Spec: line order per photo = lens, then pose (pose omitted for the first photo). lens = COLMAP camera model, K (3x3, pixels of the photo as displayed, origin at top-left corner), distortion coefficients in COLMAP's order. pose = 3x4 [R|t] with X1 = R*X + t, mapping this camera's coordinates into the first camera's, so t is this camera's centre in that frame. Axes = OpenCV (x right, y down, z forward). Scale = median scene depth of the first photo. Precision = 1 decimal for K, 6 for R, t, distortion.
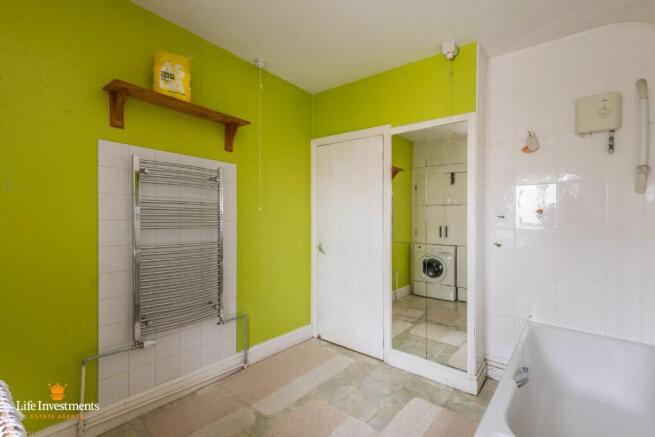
lens RADIAL K [[309.4, 0, 329.2], [0, 309.4, 226.4], [0, 0, 1]] dist [0.001239, 0.000155]
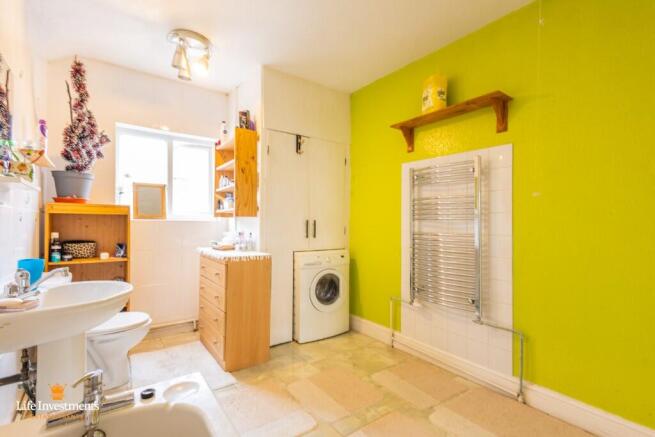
lens RADIAL K [[295.7, 0, 321.1], [0, 295.7, 218.1], [0, 0, 1]] dist [0.000878, 0.000195]
pose [[-0.281993, 0.003294, -0.959411, 0.678191], [-0.006498, 0.999965, 0.005343, -0.006085], [0.959394, 0.007741, -0.281962, 0.848872]]
